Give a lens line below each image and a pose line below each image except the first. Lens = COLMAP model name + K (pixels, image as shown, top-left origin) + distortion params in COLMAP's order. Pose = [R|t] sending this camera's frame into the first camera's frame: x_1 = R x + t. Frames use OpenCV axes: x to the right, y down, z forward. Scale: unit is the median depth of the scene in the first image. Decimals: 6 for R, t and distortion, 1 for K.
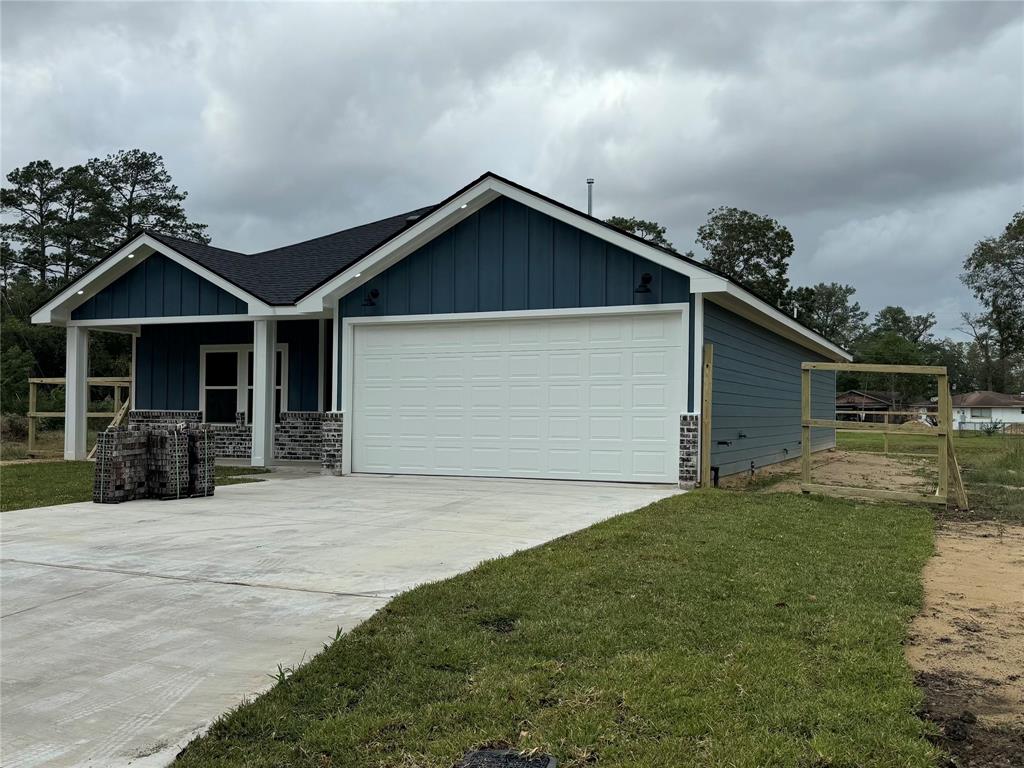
lens RADIAL K [[960.1, 0, 512.0], [0, 960.1, 384.0], [0, 0, 1]] dist [0.012892, 0.006745]
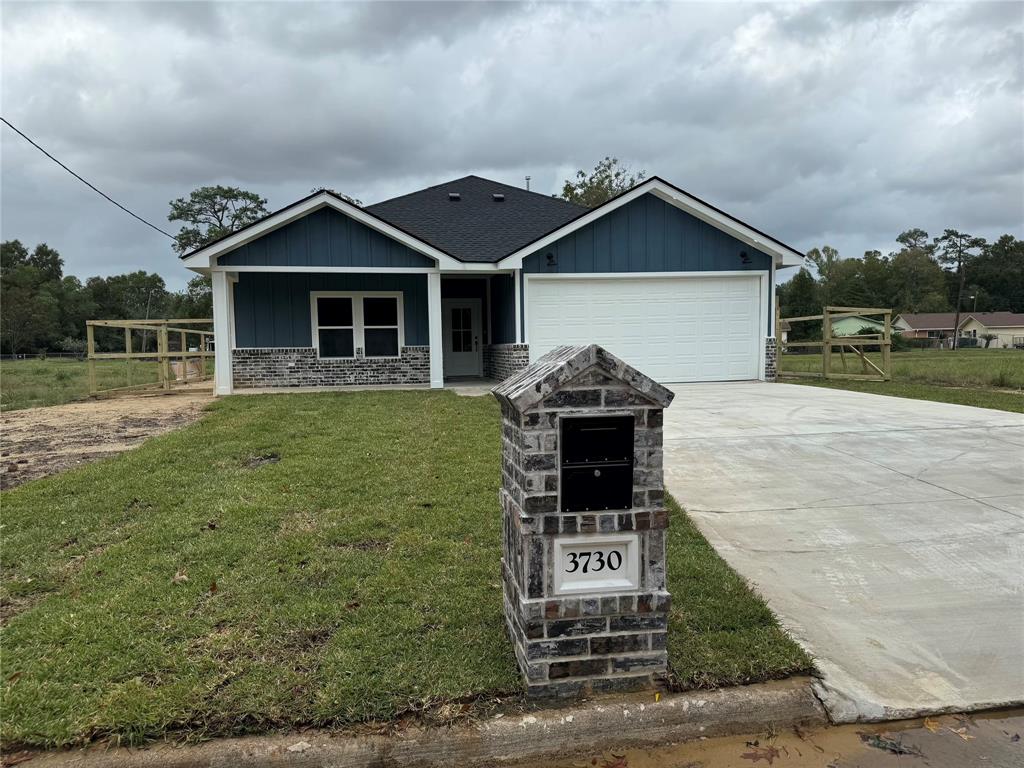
lens RADIAL K [[705.4, 0, 512.0], [0, 705.4, 384.0], [0, 0, 1]] dist [0.076156, -0.000810]
pose [[0.836690, -0.057346, 0.544666, -0.690226], [0.010769, 0.996033, 0.088327, -0.002150], [-0.547571, -0.068036, 0.833989, 0.160981]]
